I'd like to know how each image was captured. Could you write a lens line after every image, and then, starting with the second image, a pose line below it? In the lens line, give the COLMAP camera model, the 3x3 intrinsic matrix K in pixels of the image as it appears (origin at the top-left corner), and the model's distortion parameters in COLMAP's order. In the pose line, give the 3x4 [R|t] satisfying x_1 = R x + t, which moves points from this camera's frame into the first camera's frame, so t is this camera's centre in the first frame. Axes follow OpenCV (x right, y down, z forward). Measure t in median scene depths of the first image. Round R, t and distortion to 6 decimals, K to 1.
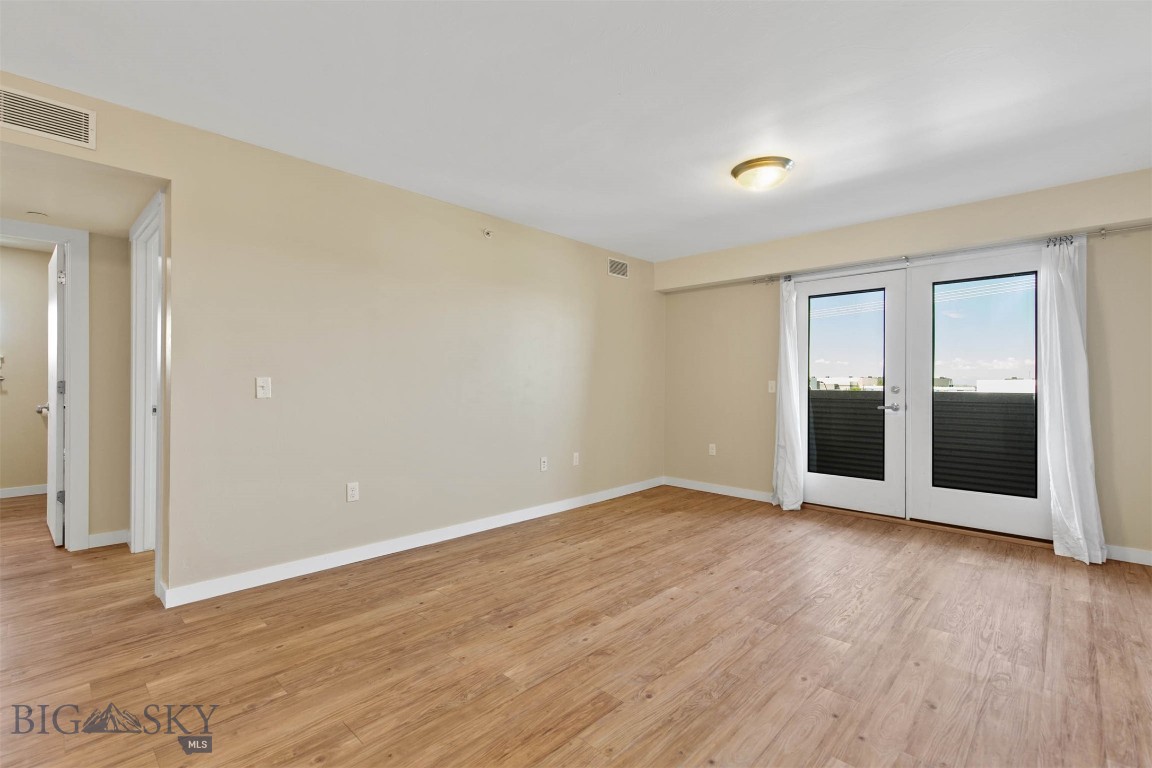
lens RADIAL K [[519.8, 0, 576.7], [0, 519.8, 388.5], [0, 0, 1]] dist [0.009334, -0.002448]
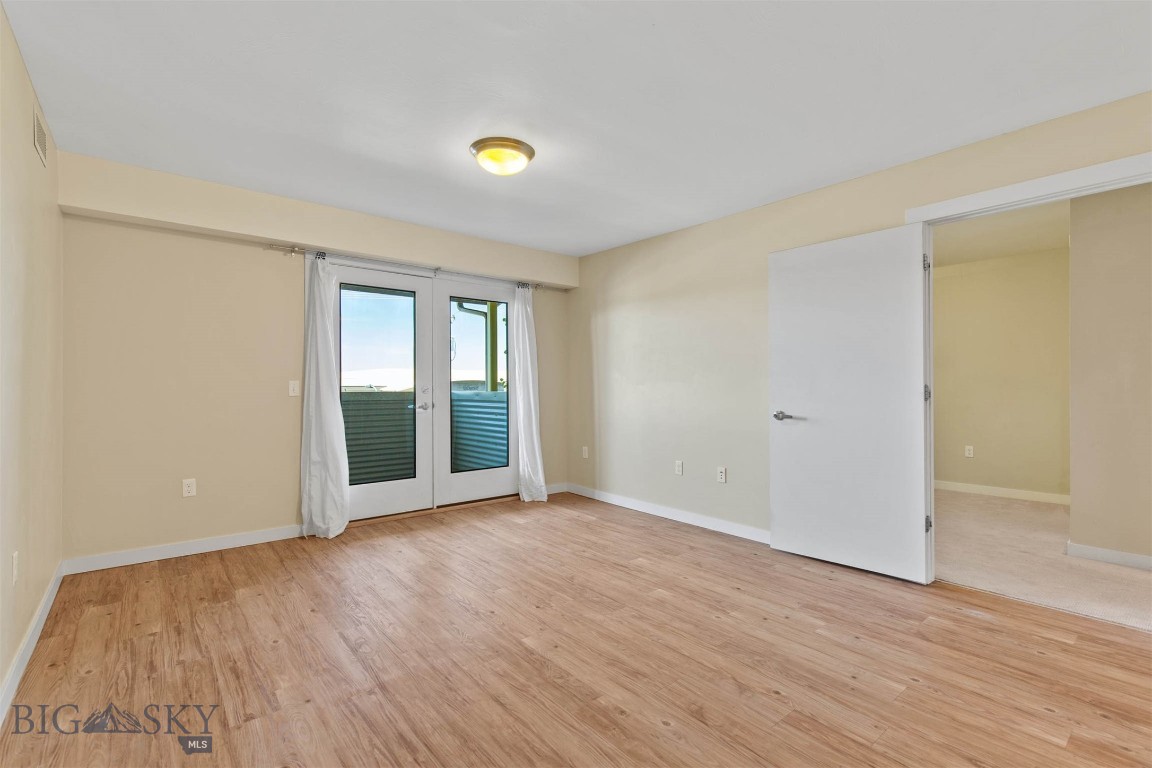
lens RADIAL K [[519.8, 0, 577.3], [0, 519.8, 388.0], [0, 0, 1]] dist [0.009334, -0.002448]
pose [[0.113389, -0.008713, 0.993513, -0.551678], [0.010072, 0.999920, 0.007620, -0.008365], [-0.993500, 0.009143, 0.113467, 0.767849]]
